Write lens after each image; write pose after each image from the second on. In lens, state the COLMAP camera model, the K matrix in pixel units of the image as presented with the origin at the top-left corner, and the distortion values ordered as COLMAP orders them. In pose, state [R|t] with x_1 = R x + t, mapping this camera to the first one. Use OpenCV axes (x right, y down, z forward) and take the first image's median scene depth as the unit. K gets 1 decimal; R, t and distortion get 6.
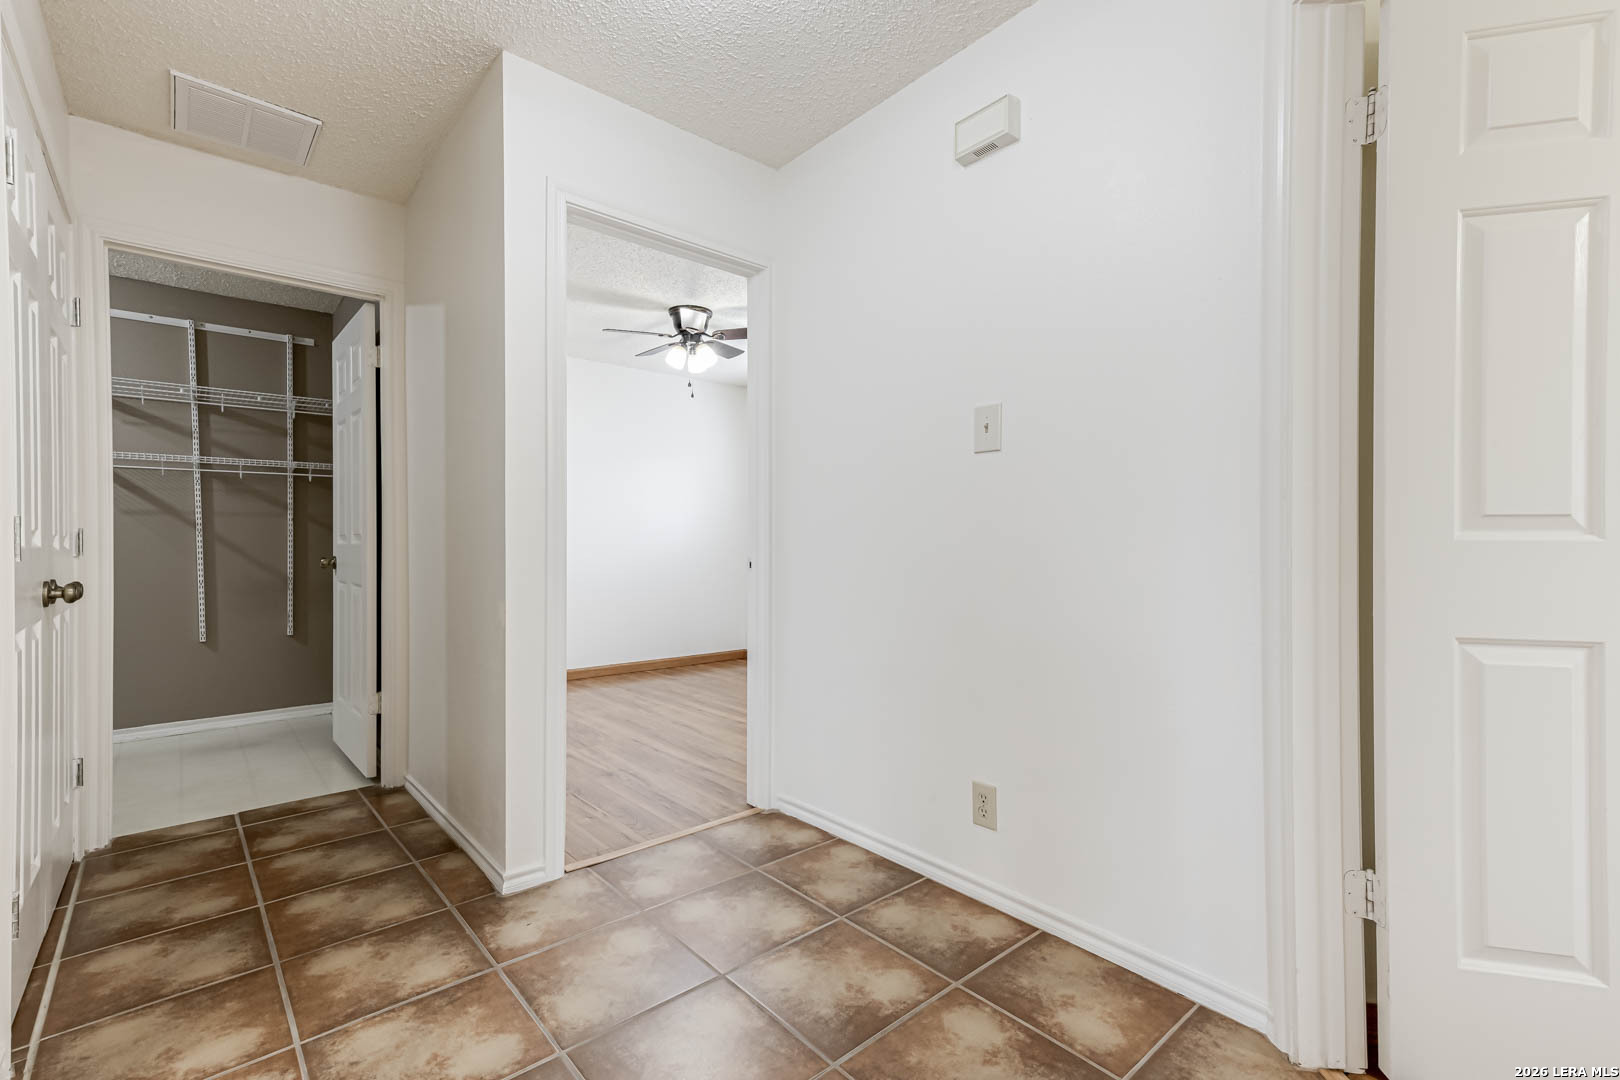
lens RADIAL K [[720.7, 0, 825.6], [0, 720.7, 547.4], [0, 0, 1]] dist [0.032113, 0.000229]
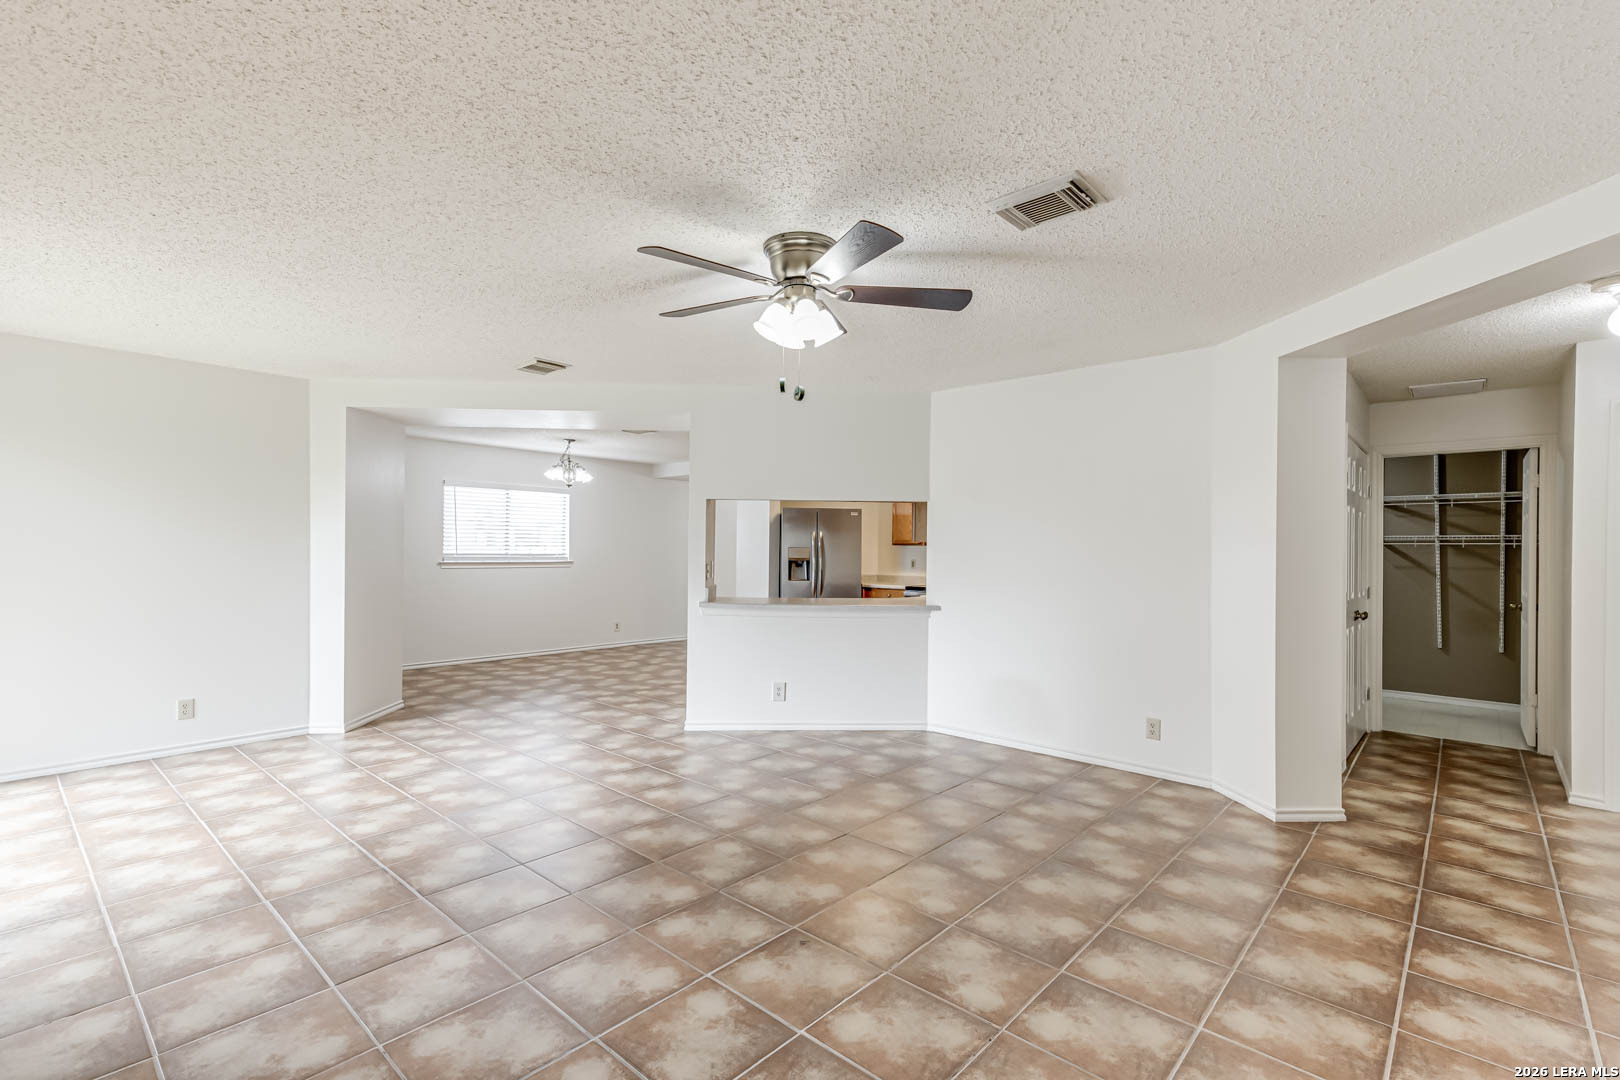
lens RADIAL K [[723.0, 0, 784.6], [0, 723.0, 551.9], [0, 0, 1]] dist [0.023581, -0.000460]
pose [[0.095523, 0.004537, -0.995417, 0.704476], [-0.016293, 0.999863, 0.002994, -0.072440], [0.995294, 0.015932, 0.095584, -0.661359]]
